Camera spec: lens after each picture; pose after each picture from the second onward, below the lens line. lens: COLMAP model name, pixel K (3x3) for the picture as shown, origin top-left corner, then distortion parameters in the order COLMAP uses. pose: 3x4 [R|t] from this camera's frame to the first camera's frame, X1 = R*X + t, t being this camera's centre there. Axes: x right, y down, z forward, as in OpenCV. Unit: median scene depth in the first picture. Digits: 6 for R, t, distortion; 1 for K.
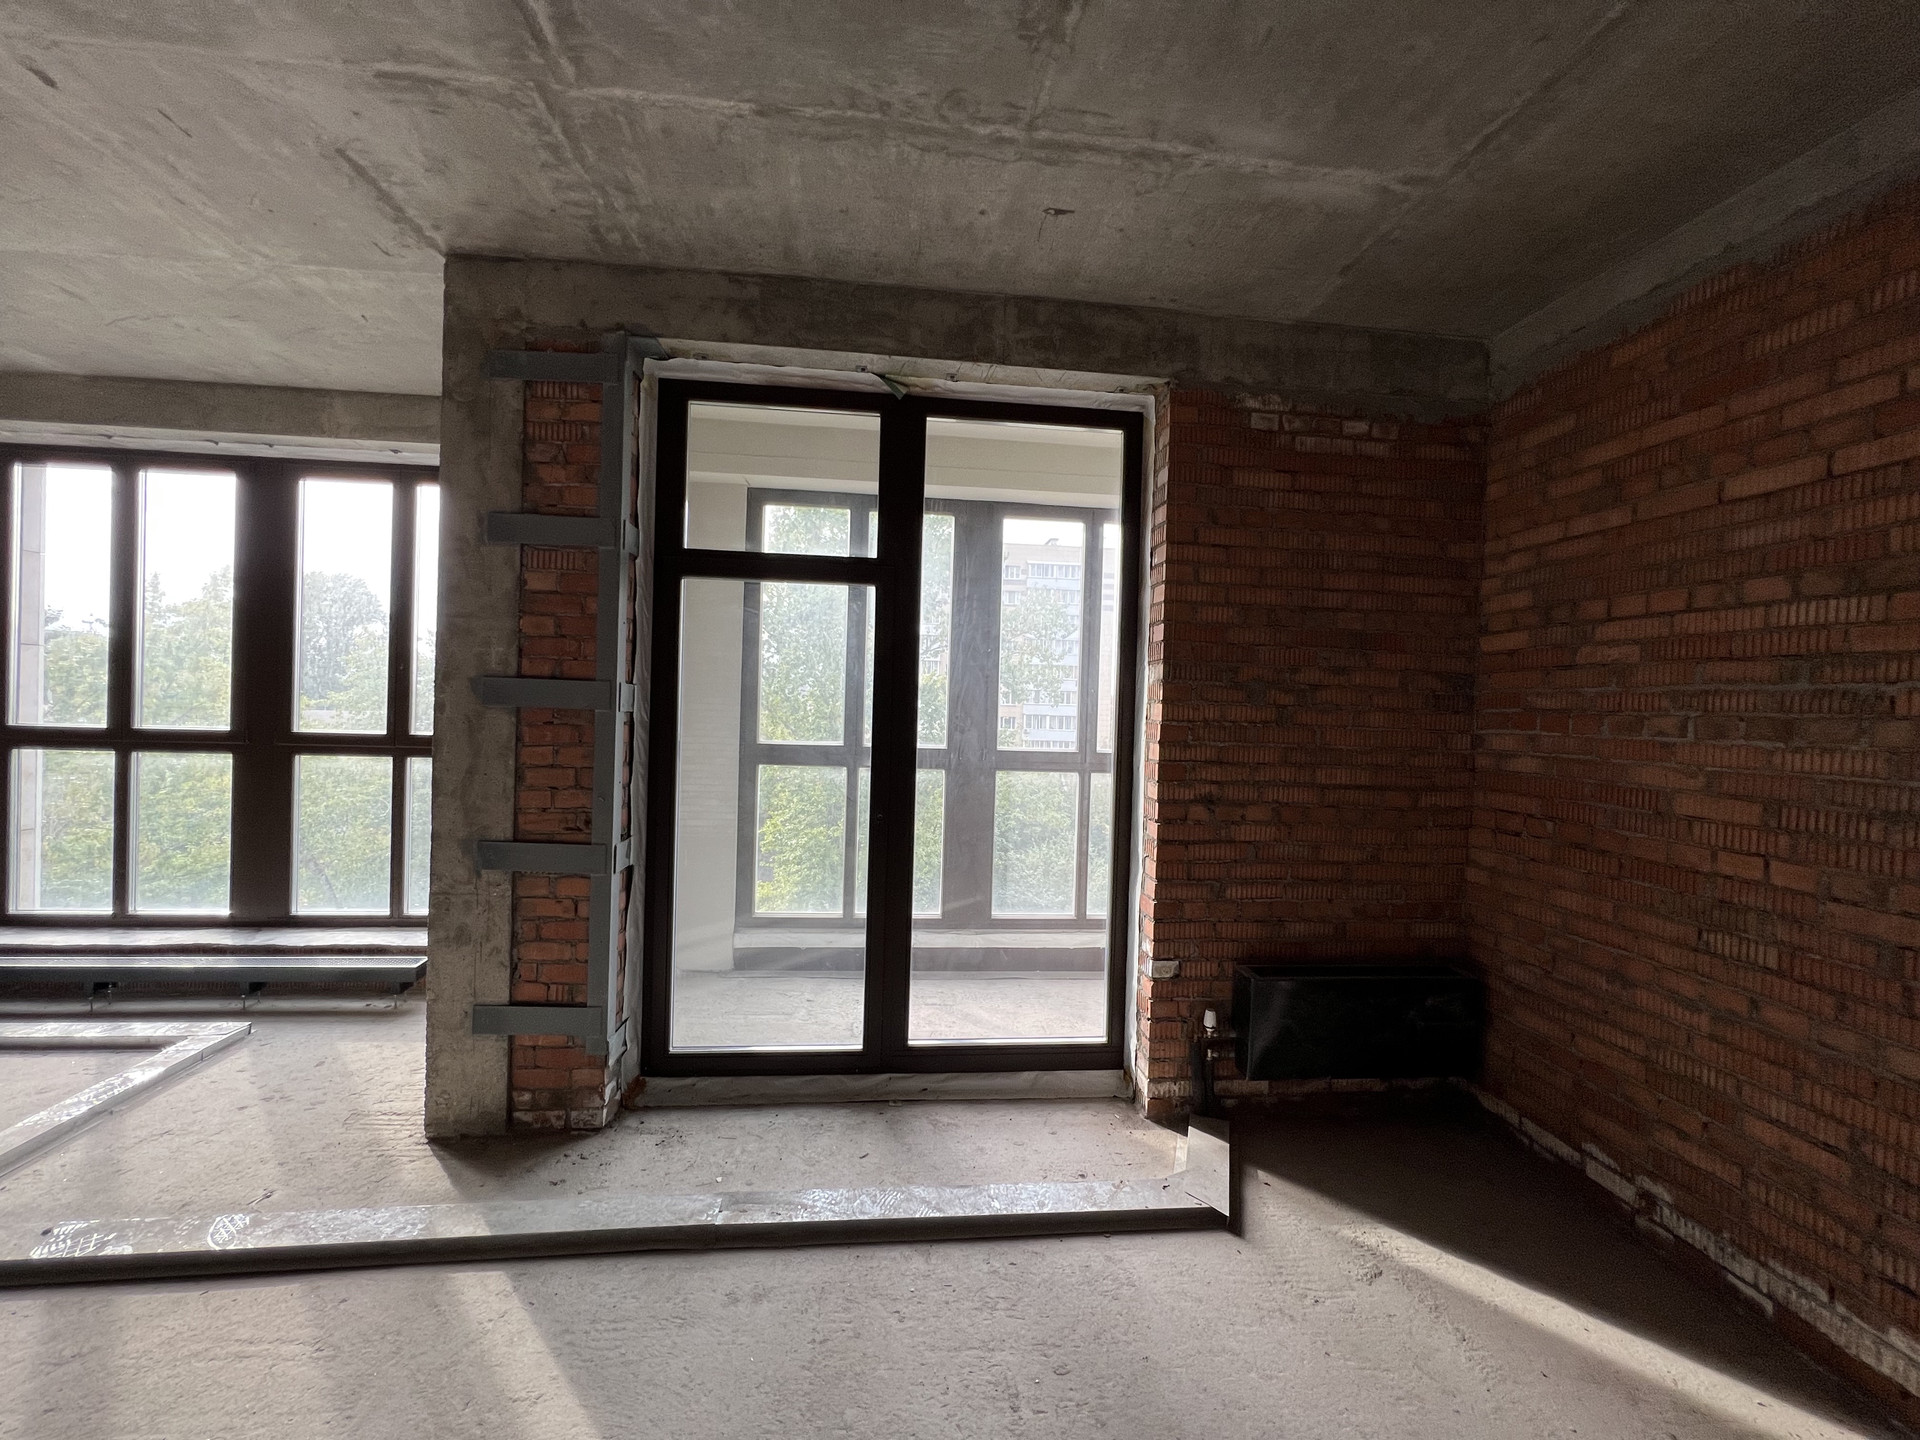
lens RADIAL K [[769.0, 0, 956.9], [0, 769.0, 714.1], [0, 0, 1]] dist [-0.002598, -0.000276]
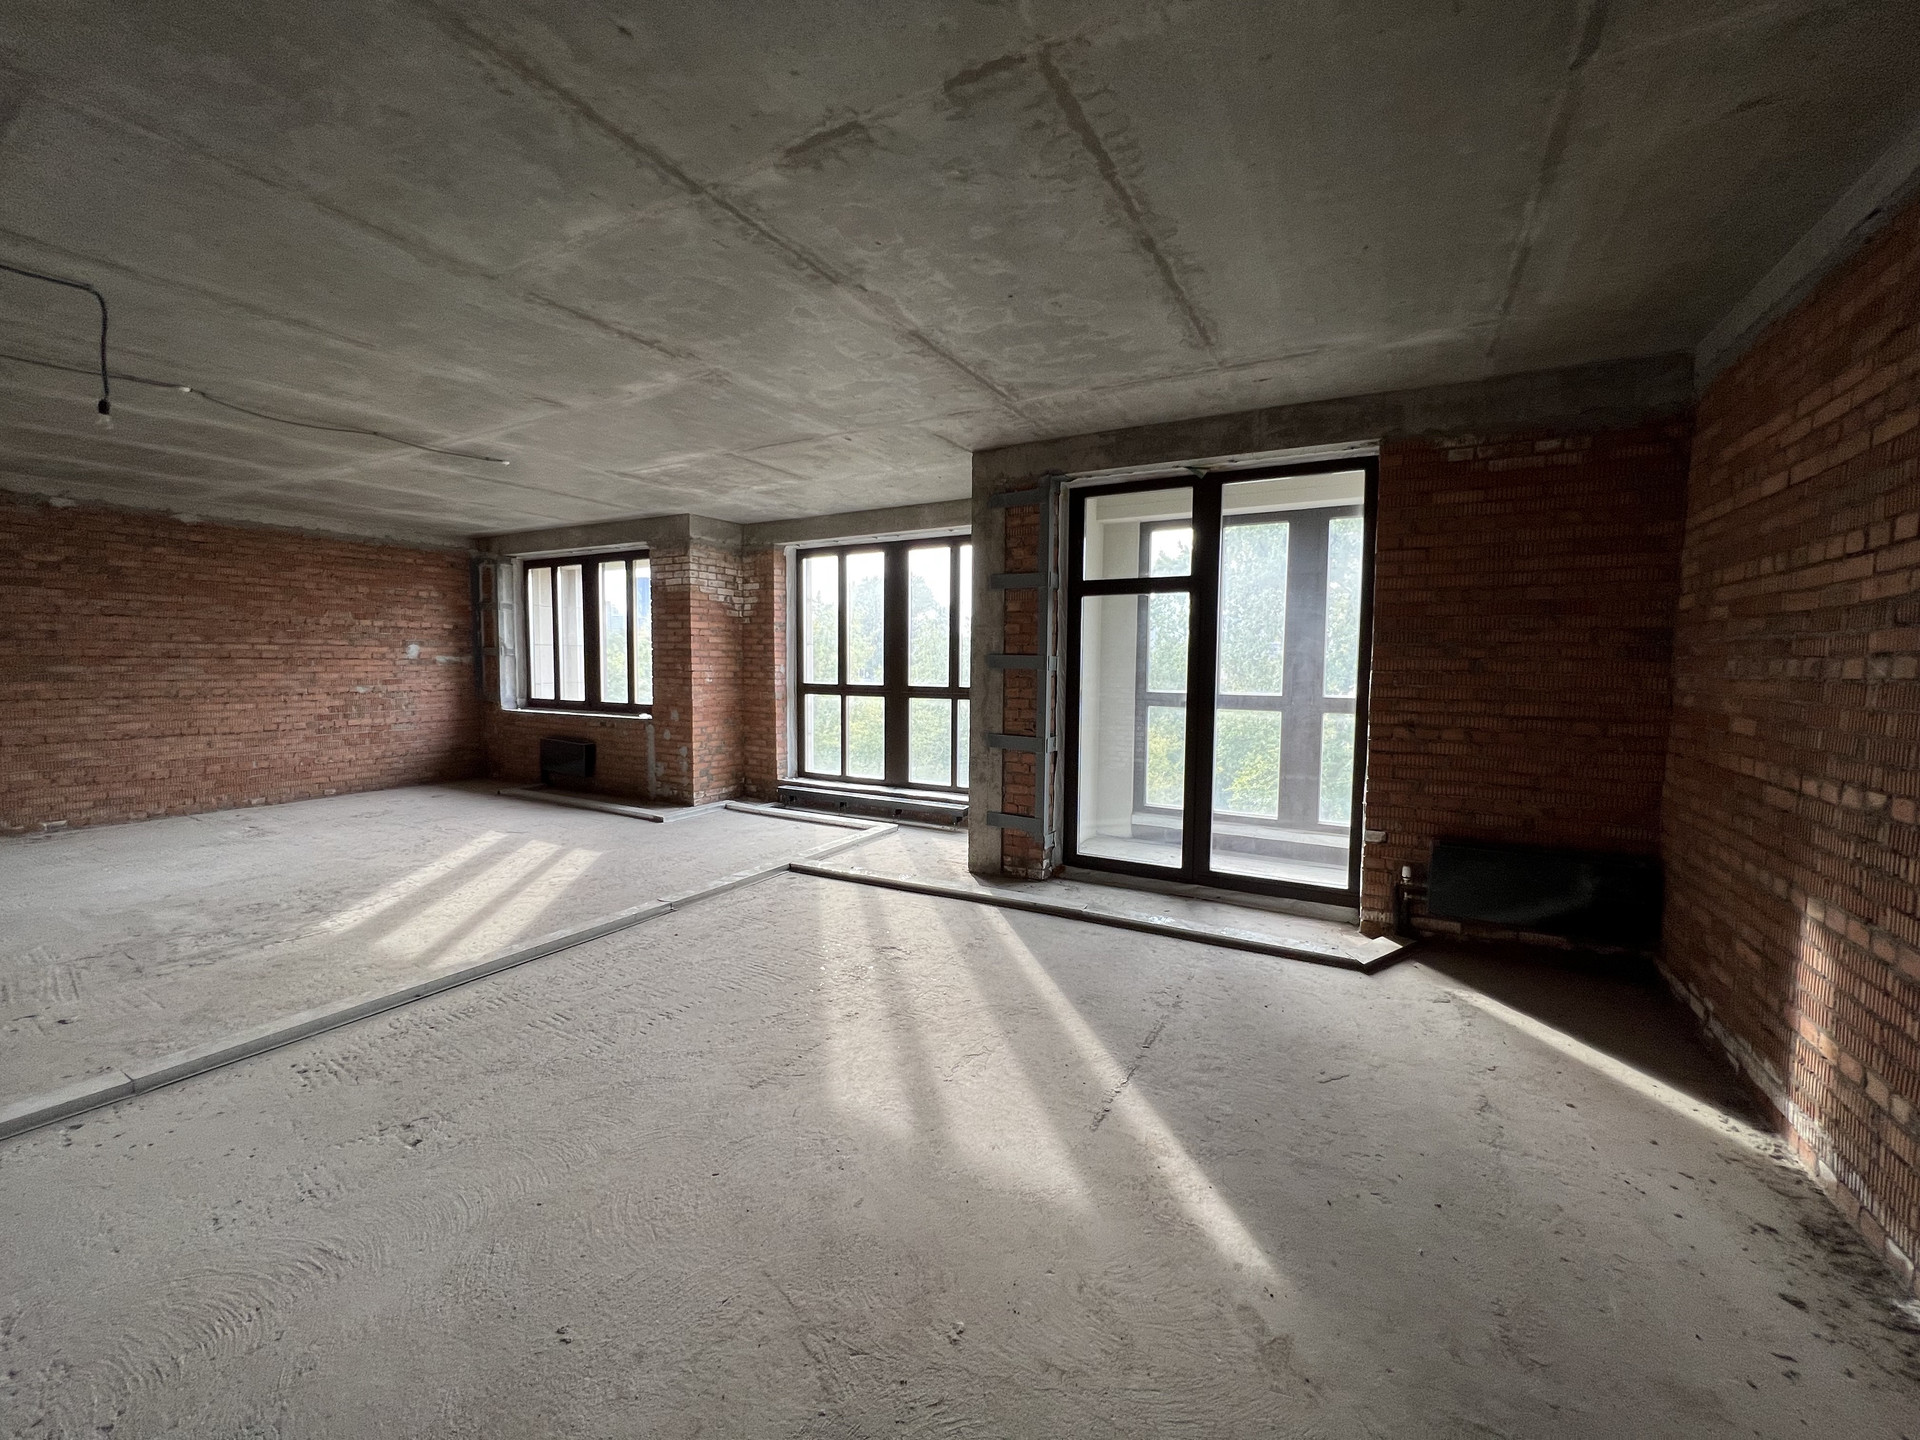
lens RADIAL K [[769.0, 0, 956.9], [0, 769.0, 714.1], [0, 0, 1]] dist [-0.002598, -0.000276]
pose [[0.817272, 0.015455, -0.576044, 0.463565], [0.010476, 0.999077, 0.041667, 0.022195], [0.576156, -0.040088, 0.816356, -0.684556]]
